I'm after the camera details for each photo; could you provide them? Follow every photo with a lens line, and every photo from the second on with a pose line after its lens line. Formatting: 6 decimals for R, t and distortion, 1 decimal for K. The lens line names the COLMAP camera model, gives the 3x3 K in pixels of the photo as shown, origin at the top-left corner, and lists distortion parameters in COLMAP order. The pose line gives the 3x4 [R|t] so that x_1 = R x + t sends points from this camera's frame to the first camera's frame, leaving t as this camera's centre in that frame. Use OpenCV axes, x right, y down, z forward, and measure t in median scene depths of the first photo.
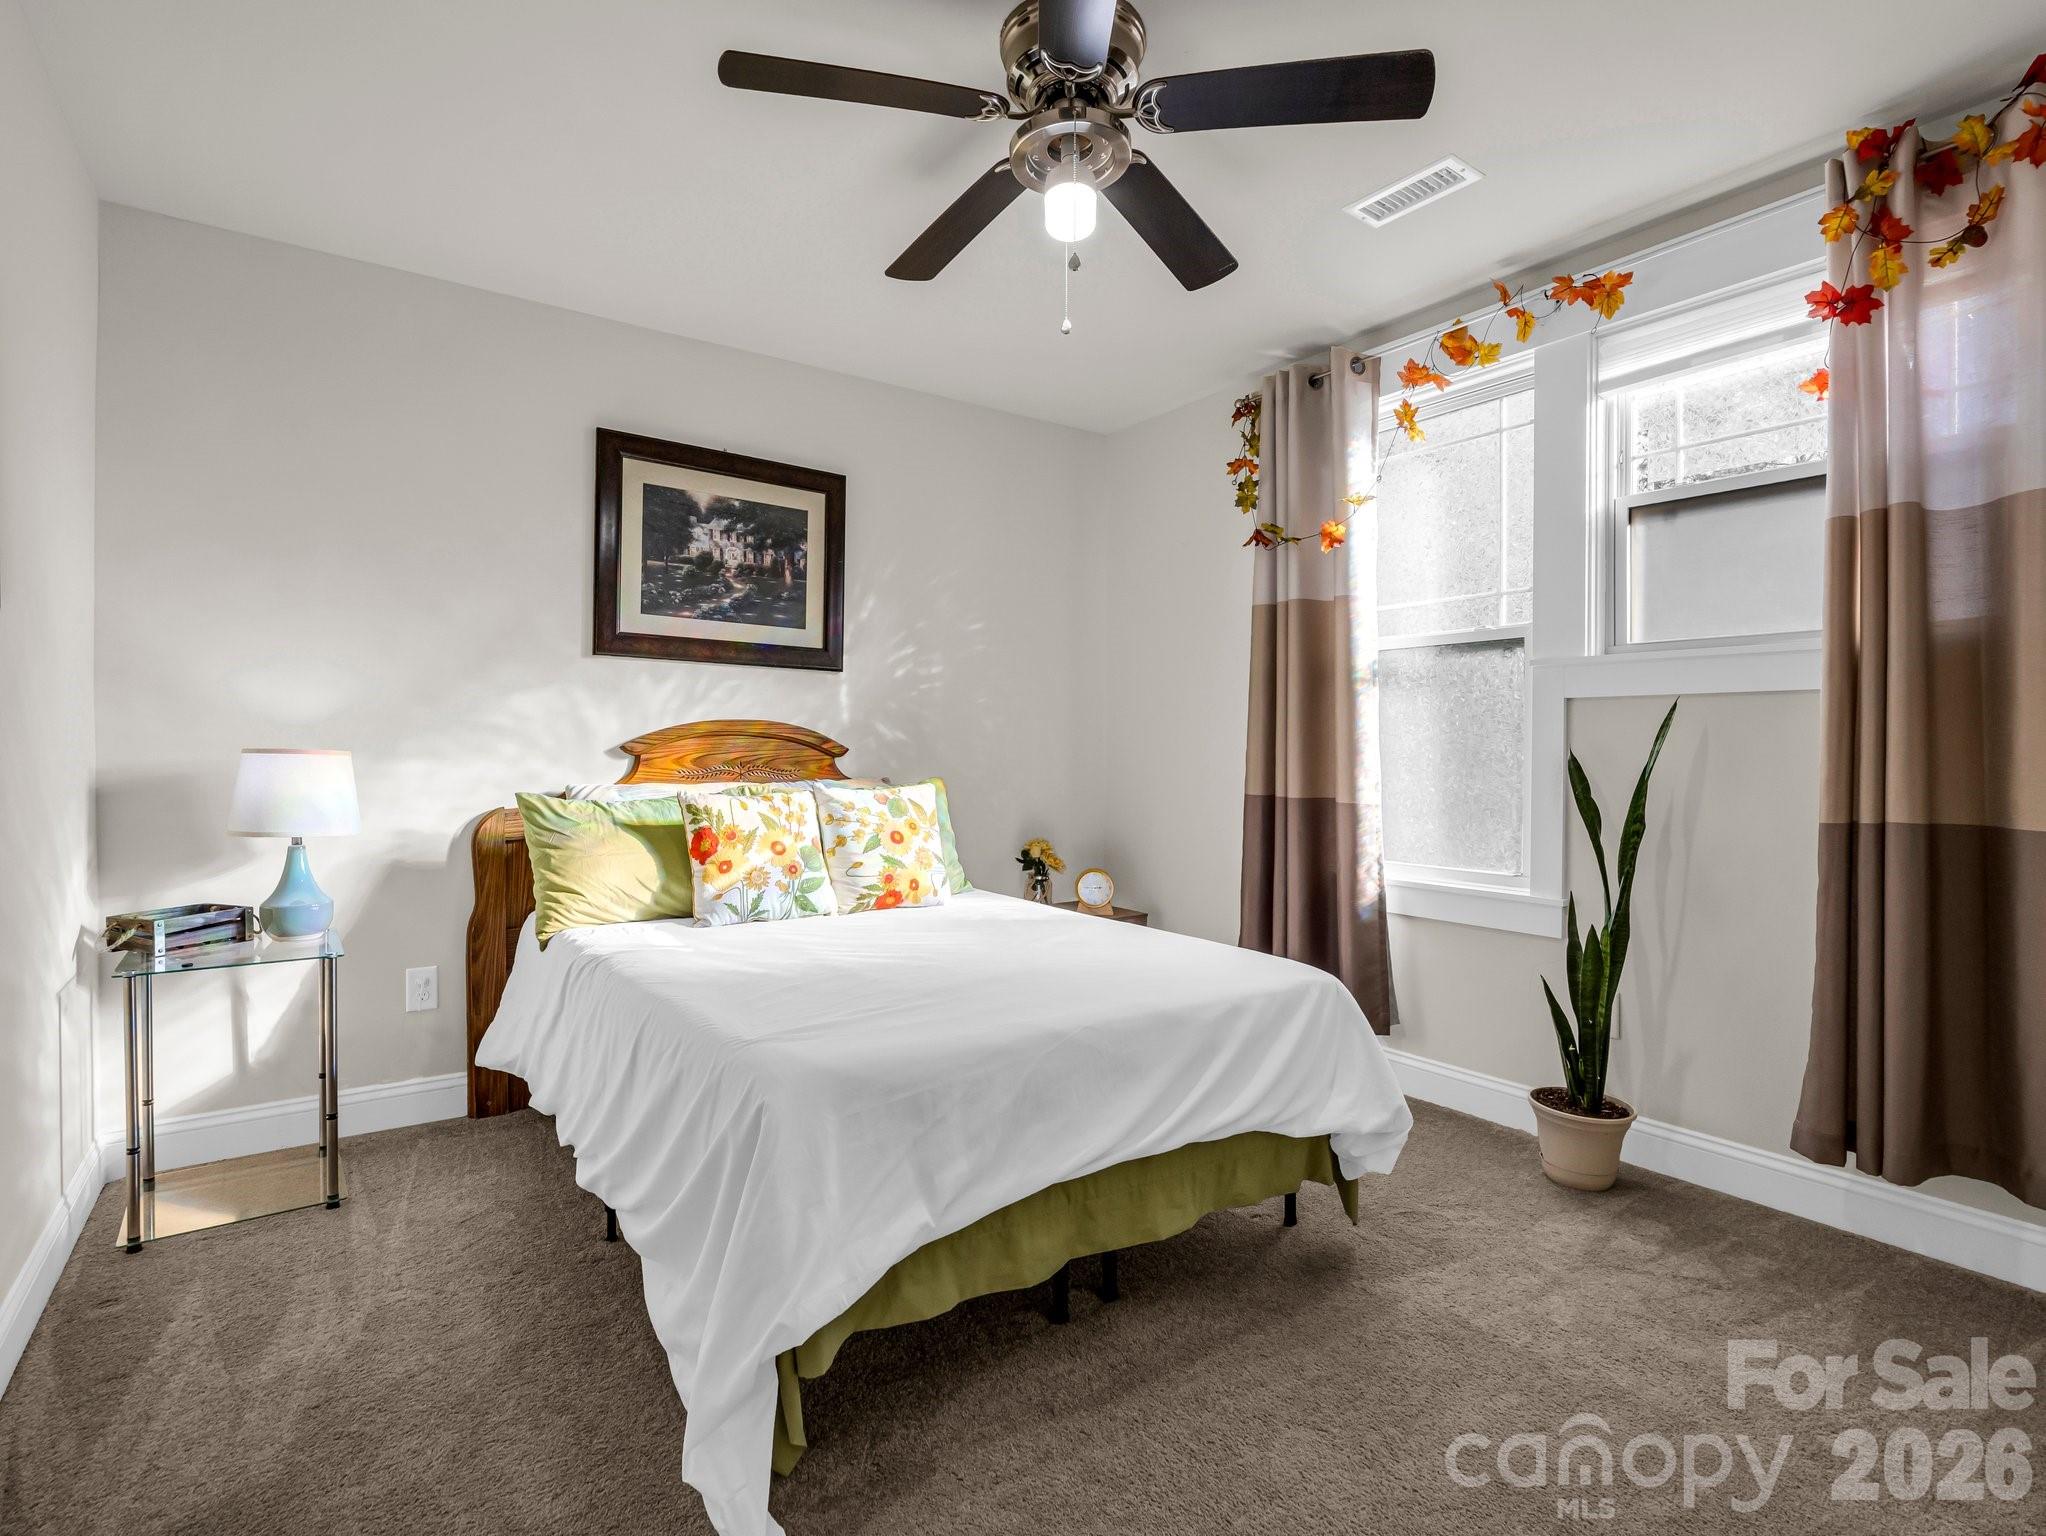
lens RADIAL K [[1025.6, 0, 974.7], [0, 1025.6, 751.4], [0, 0, 1]] dist [0.007458, -0.025136]
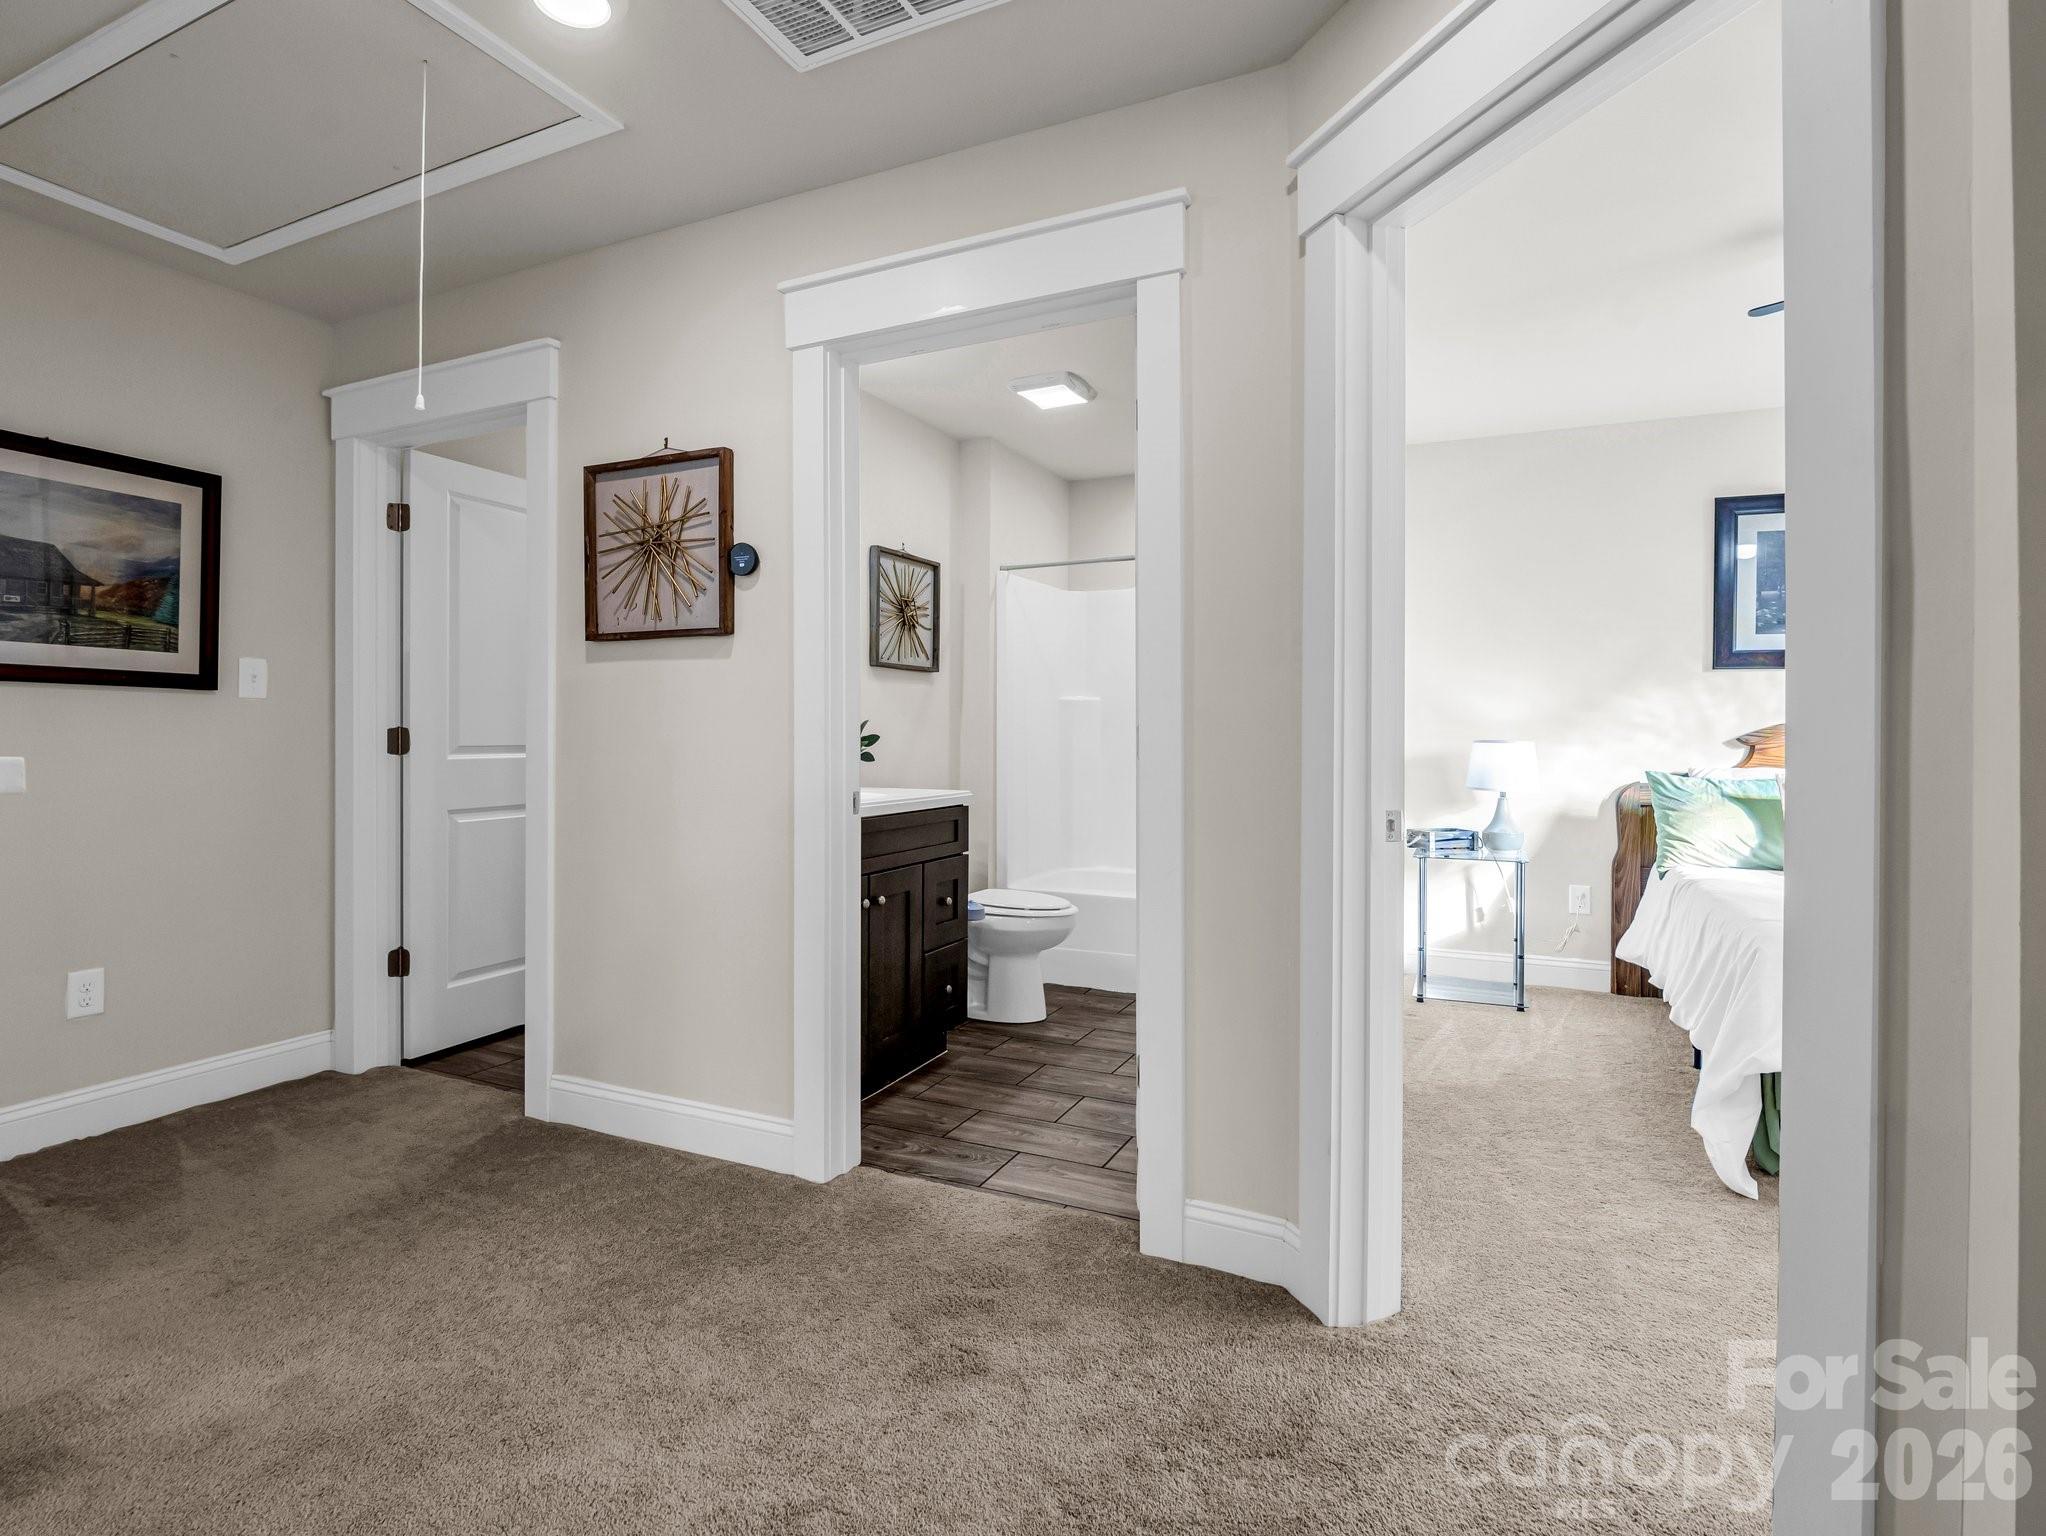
lens RADIAL K [[1025.6, 0, 974.7], [0, 1025.6, 751.4], [0, 0, 1]] dist [0.007458, -0.025136]
pose [[0.491308, 0.006218, -0.870963, 0.350344], [-0.001183, 0.999978, 0.006472, 0.004661], [0.870985, -0.002149, 0.491305, -0.538946]]
